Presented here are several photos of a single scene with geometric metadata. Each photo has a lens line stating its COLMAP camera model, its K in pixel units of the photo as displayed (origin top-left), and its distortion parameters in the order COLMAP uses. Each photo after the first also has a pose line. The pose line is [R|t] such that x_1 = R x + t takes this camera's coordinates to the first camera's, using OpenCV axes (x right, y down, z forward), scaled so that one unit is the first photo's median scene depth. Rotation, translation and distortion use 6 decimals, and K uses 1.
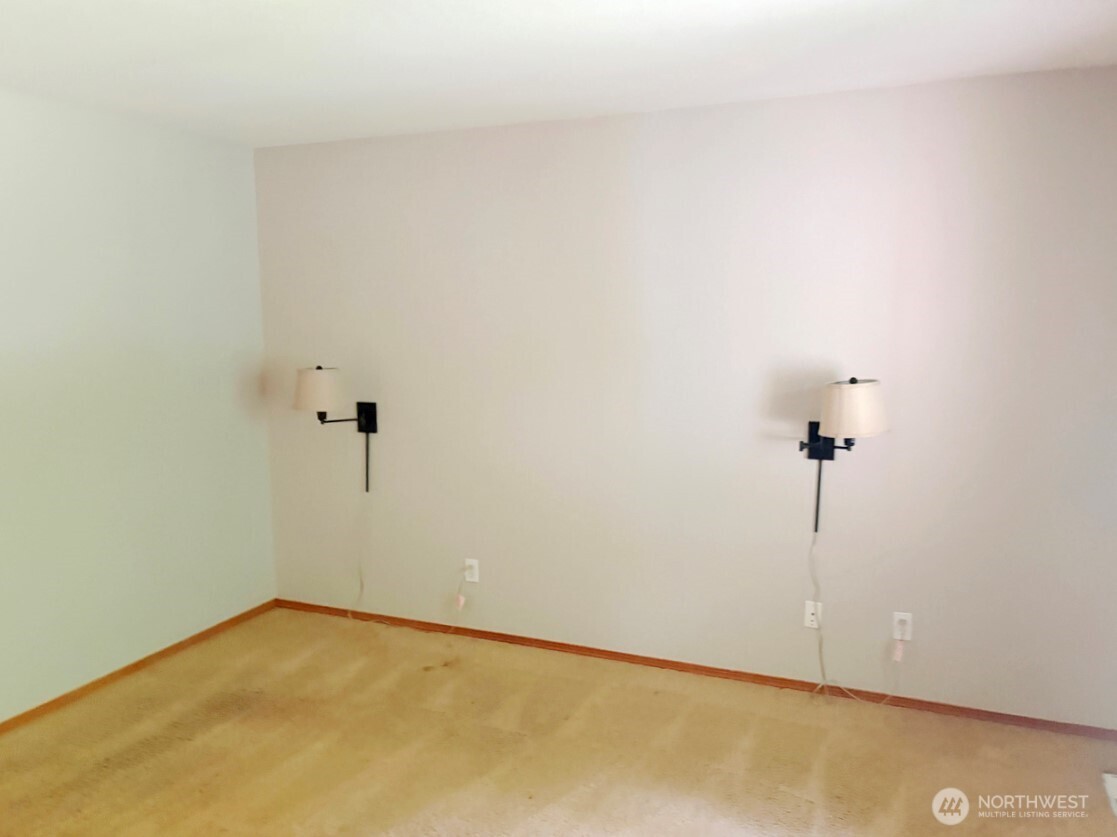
lens RADIAL K [[845.0, 0, 561.9], [0, 845.0, 414.1], [0, 0, 1]] dist [0.062425, -0.062759]
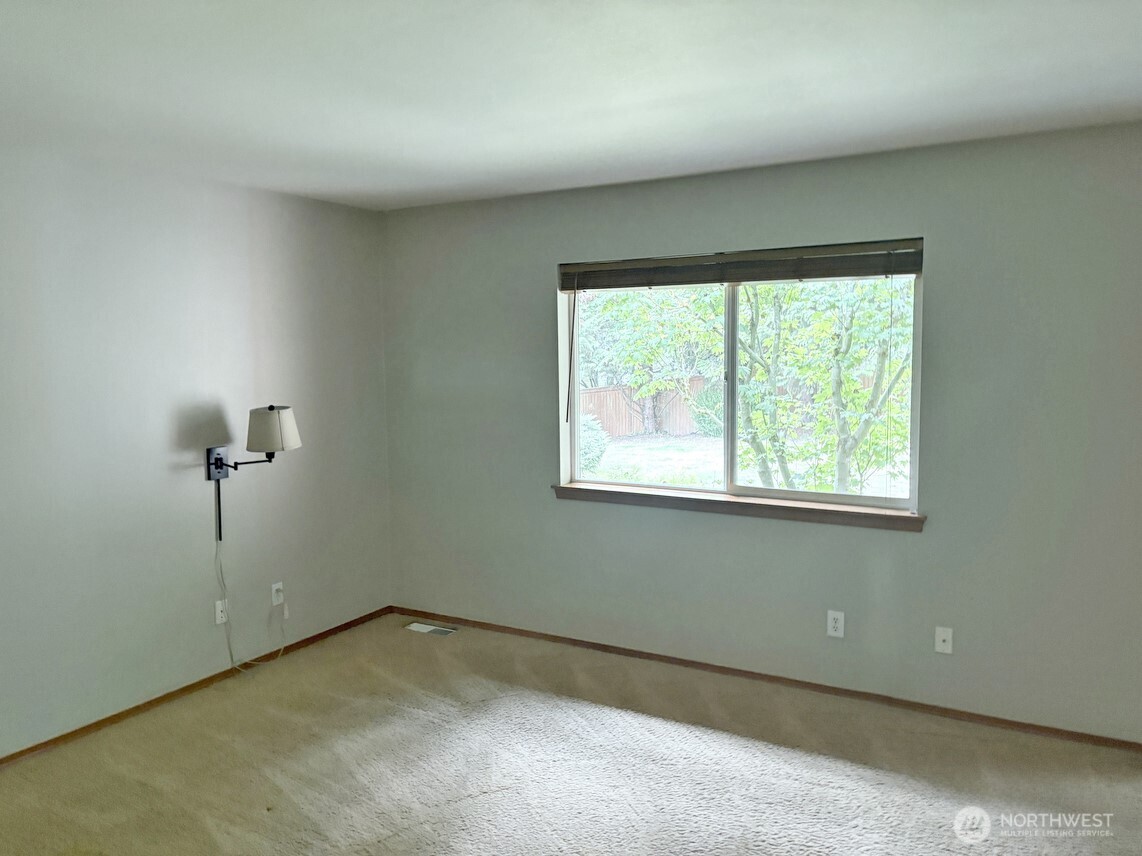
lens RADIAL K [[864.0, 0, 574.5], [0, 864.0, 423.5], [0, 0, 1]] dist [0.062425, -0.062759]
pose [[0.104097, -0.073811, 0.991824, -0.845757], [0.122856, 0.990559, 0.060823, -0.036000], [-0.986950, 0.115520, 0.112182, 0.361734]]
